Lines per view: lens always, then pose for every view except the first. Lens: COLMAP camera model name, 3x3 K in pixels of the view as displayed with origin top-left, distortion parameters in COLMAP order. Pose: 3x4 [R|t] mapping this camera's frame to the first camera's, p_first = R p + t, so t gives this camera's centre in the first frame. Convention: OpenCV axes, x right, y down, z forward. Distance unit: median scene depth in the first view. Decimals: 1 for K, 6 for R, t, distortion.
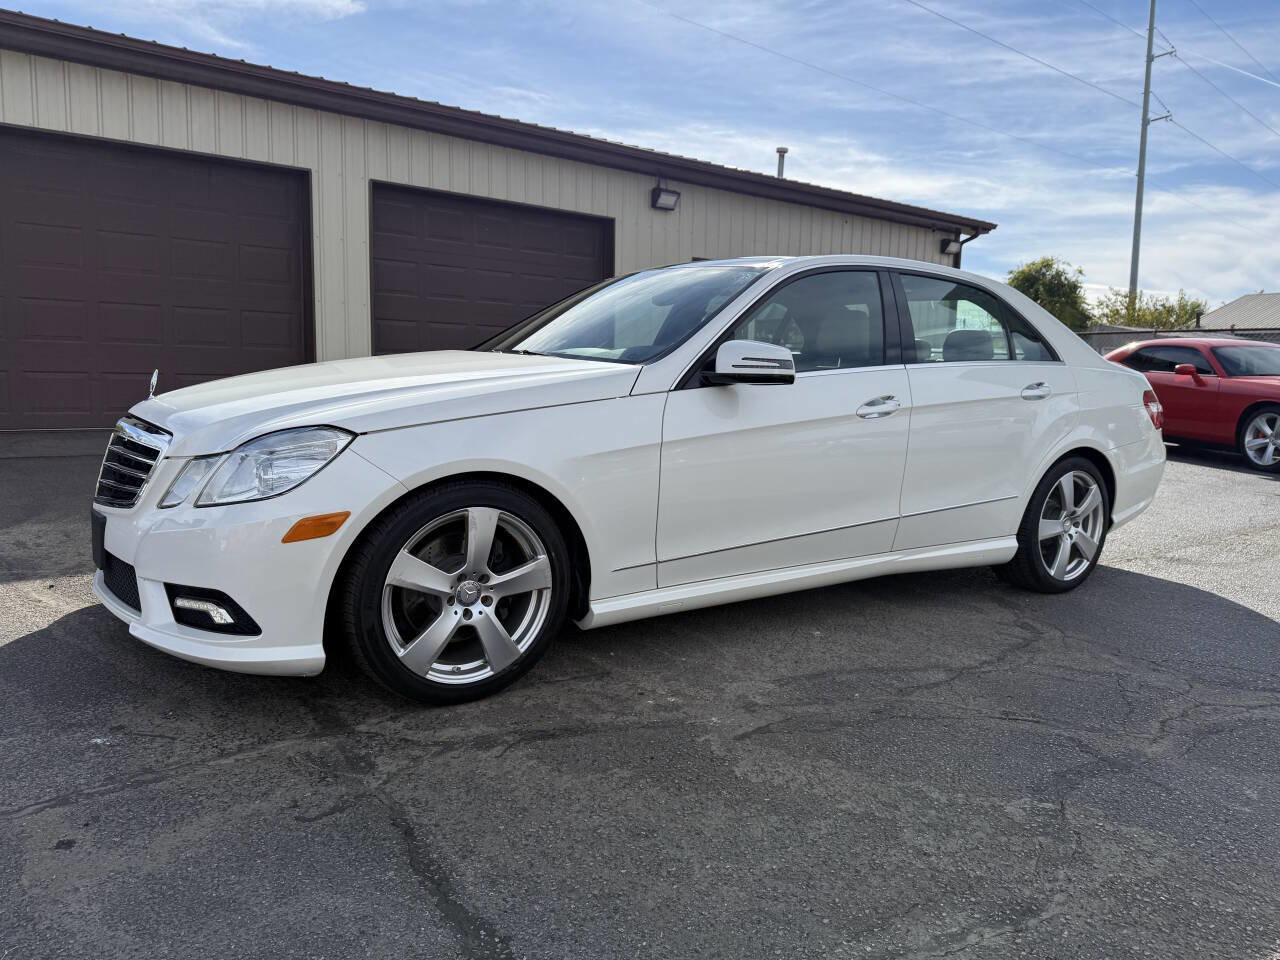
lens RADIAL K [[904.3, 0, 636.6], [0, 904.3, 487.9], [0, 0, 1]] dist [0.032863, -0.042888]
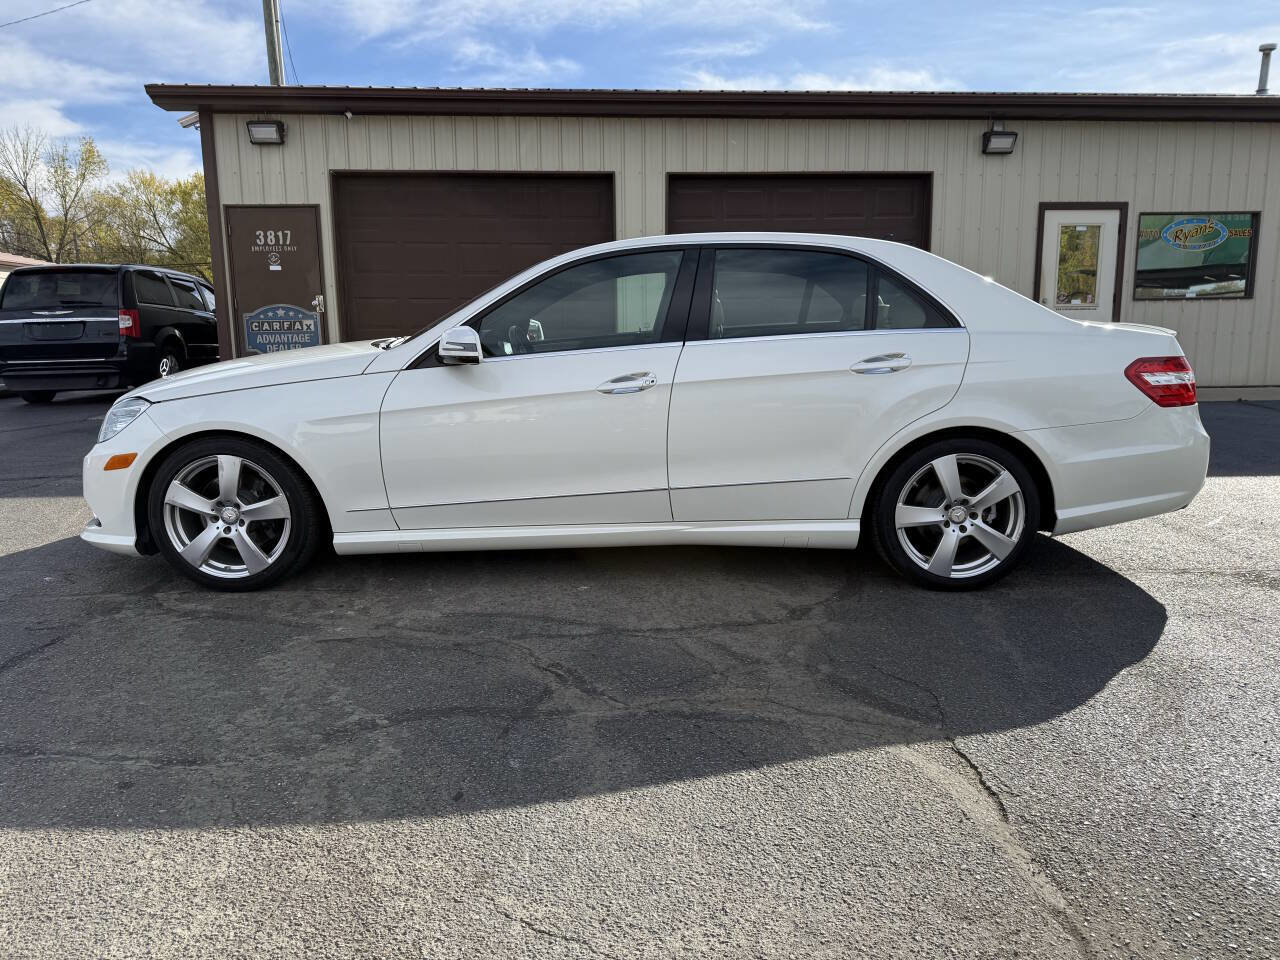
lens RADIAL K [[904.3, 0, 637.7], [0, 904.3, 483.1], [0, 0, 1]] dist [0.032863, -0.042888]
pose [[0.830644, 0.060350, -0.553523, 0.814142], [-0.041449, 0.998053, 0.046616, -0.020175], [0.555259, -0.015778, 0.831528, 0.116548]]
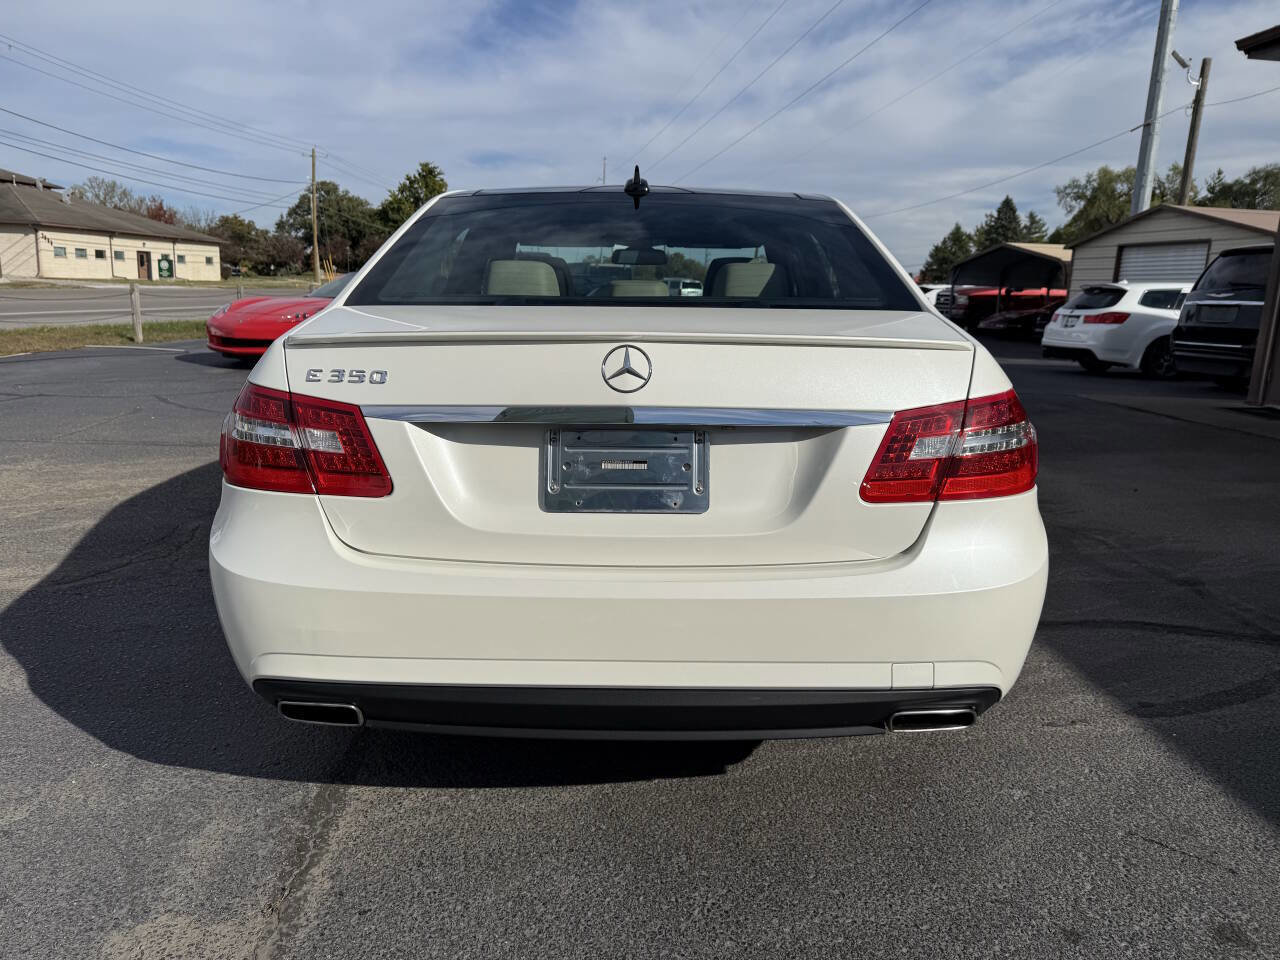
lens RADIAL K [[904.3, 0, 639.5], [0, 904.3, 480.3], [0, 0, 1]] dist [0.032863, -0.042888]
pose [[-0.557098, 0.125486, -0.820911, 1.041507], [-0.159674, 0.953887, 0.254174, -0.250464], [0.814952, 0.272678, -0.511372, 1.757005]]
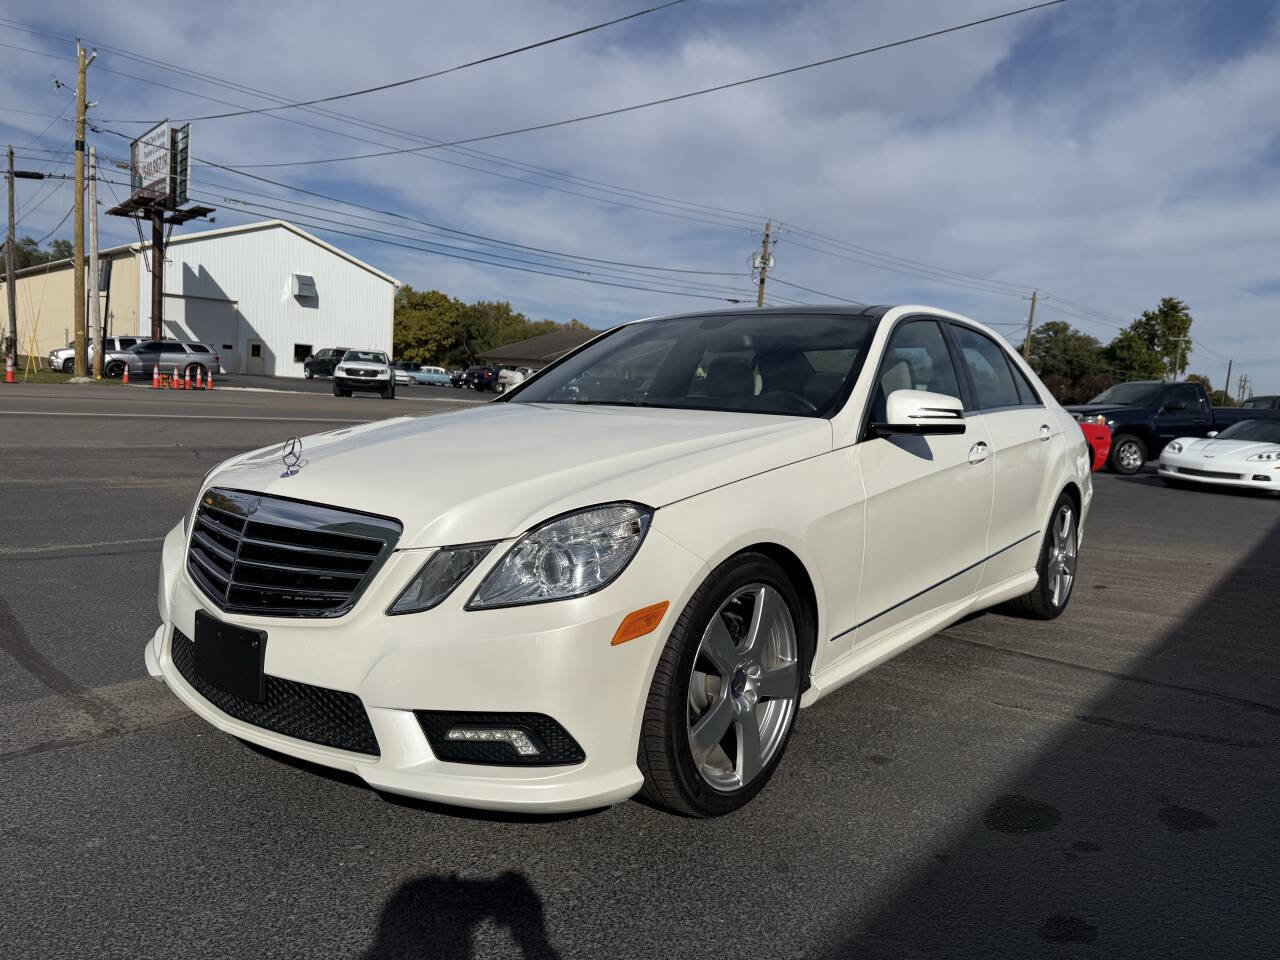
lens RADIAL K [[904.3, 0, 638.5], [0, 904.3, 480.9], [0, 0, 1]] dist [0.032863, -0.042888]
pose [[-0.970617, -0.065755, -0.231471, 0.904859], [-0.118097, 0.968293, 0.220141, -0.320734], [0.209656, 0.241009, -0.947607, 2.432735]]
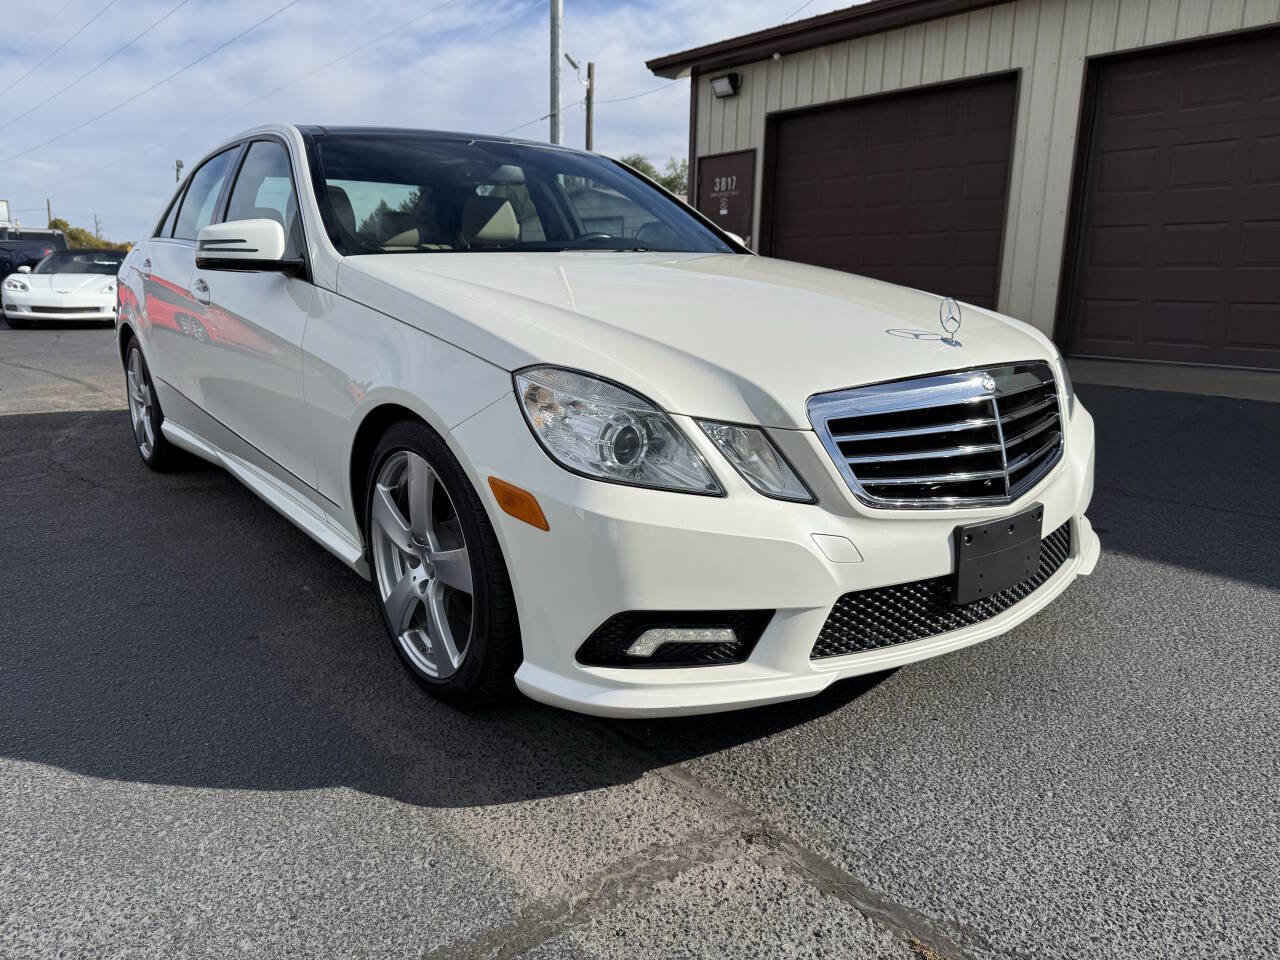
lens RADIAL K [[904.3, 0, 638.8], [0, 904.3, 487.6], [0, 0, 1]] dist [0.032863, -0.042888]
pose [[0.001208, 0.197918, -0.980218, 1.530311], [-0.146074, 0.969739, 0.195622, -0.154151], [0.989273, 0.142948, 0.030082, 1.602704]]
